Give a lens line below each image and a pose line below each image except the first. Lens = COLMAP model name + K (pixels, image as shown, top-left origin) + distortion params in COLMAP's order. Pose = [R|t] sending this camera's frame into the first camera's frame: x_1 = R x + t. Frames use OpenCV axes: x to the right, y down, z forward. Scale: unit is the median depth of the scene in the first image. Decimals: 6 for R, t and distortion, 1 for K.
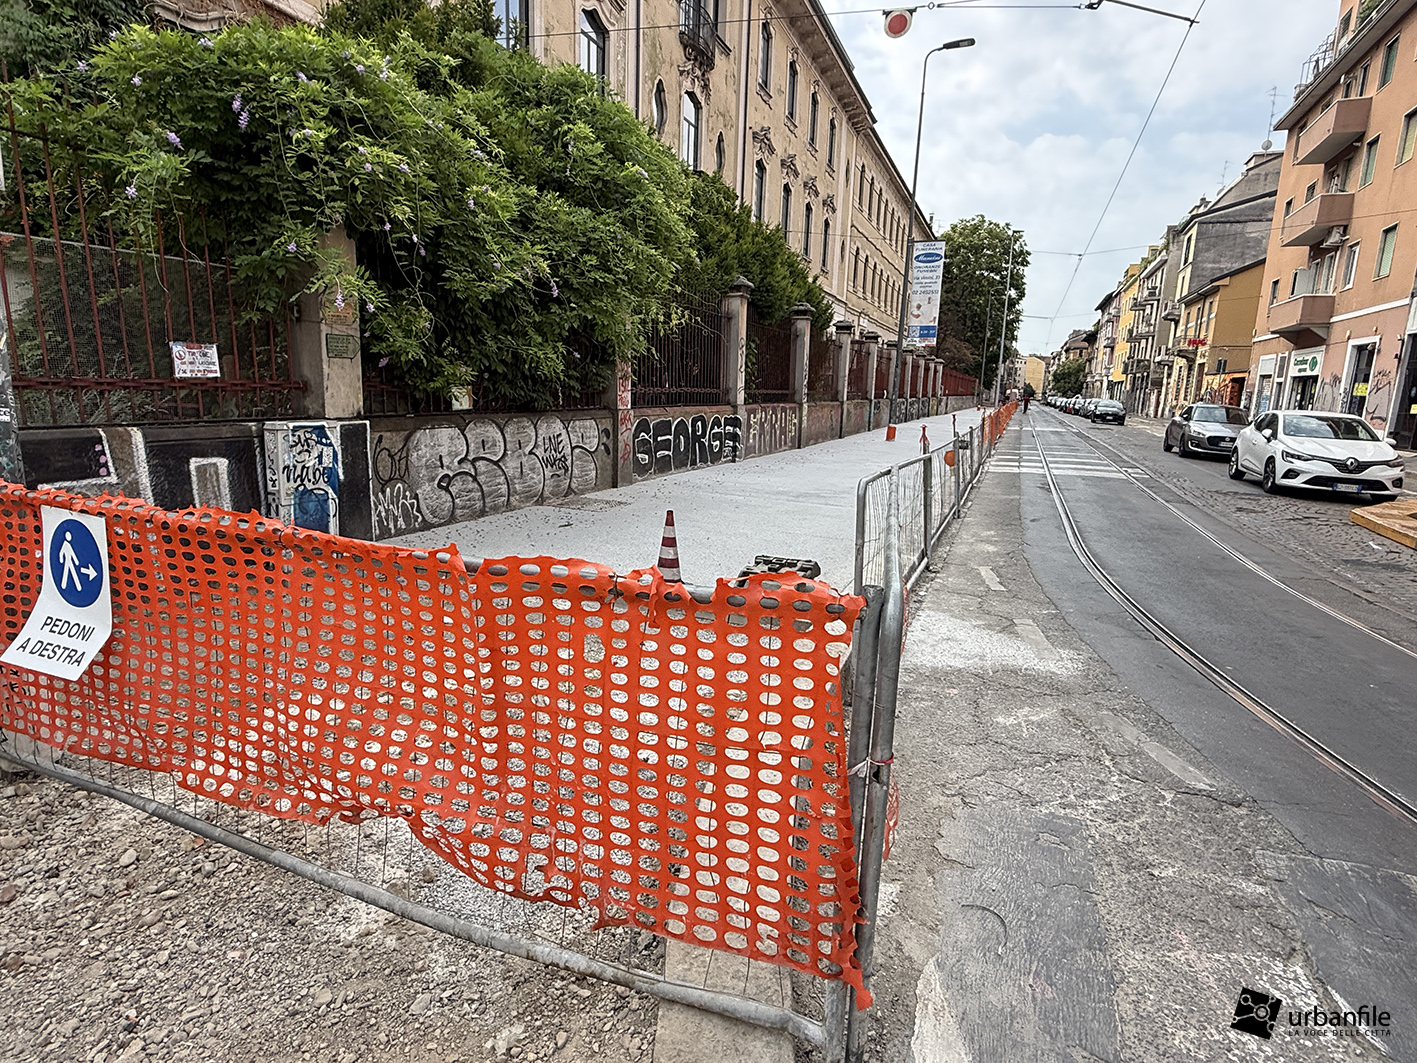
lens RADIAL K [[771.6, 0, 700.7], [0, 771.6, 533.1], [0, 0, 1]] dist [0.011215, 0.000484]
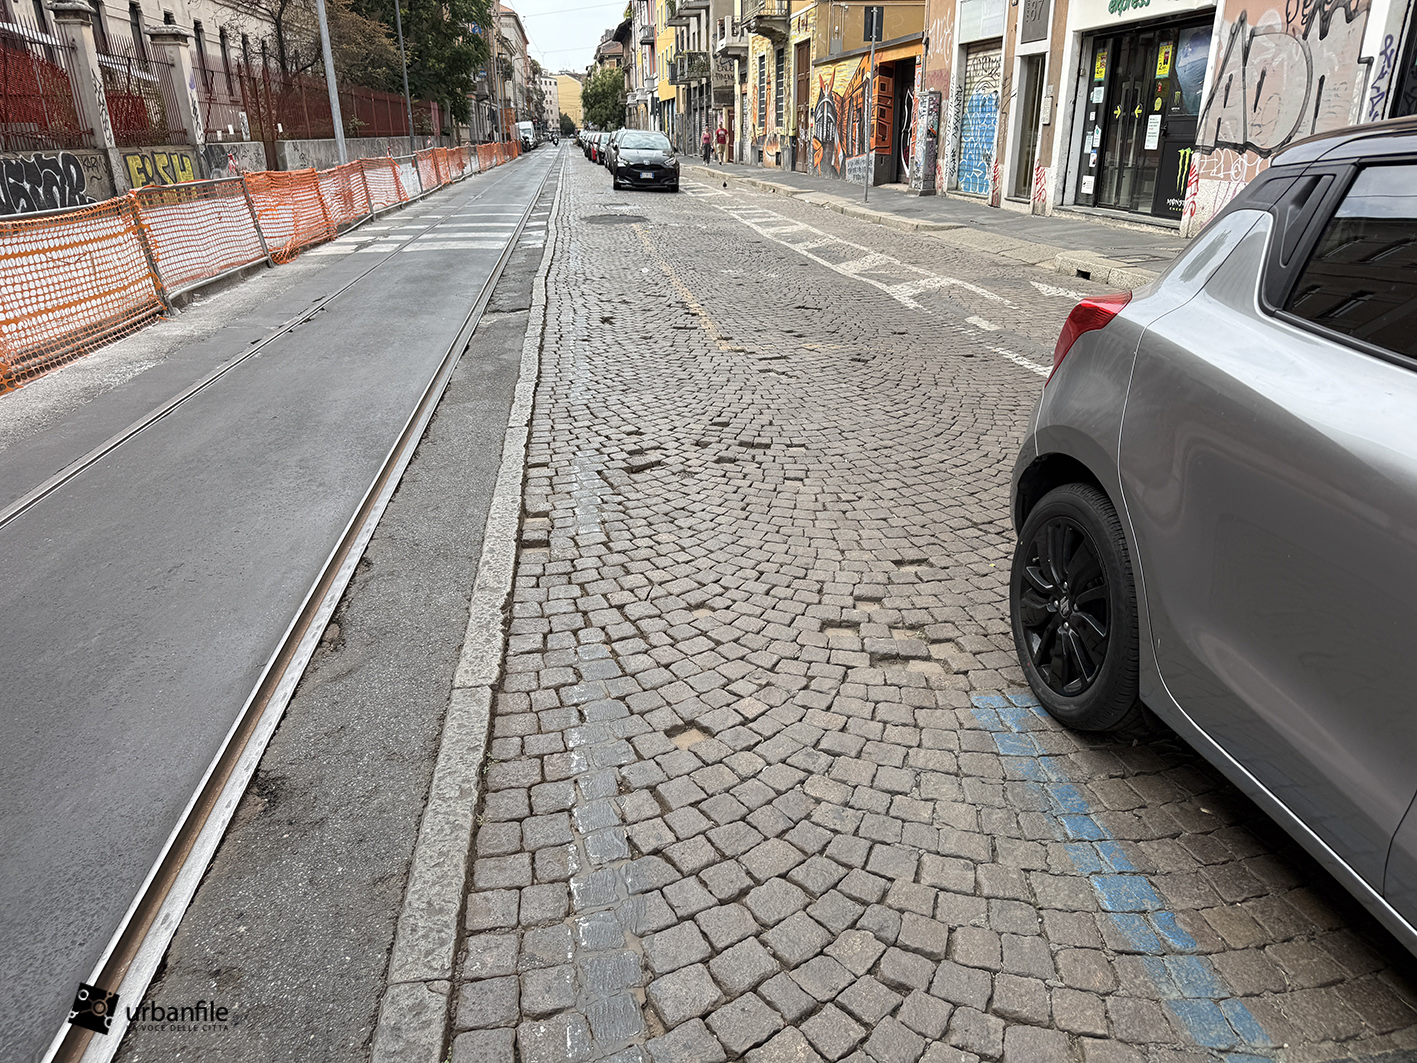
lens RADIAL K [[1012.8, 0, 664.9], [0, 1012.8, 544.8], [0, 0, 1]] dist [0.003728, -0.001123]
pose [[0.886856, -0.216728, 0.408064, 0.368390], [0.130008, 0.964533, 0.229726, -0.110292], [-0.443379, -0.150682, 0.883578, 0.654950]]
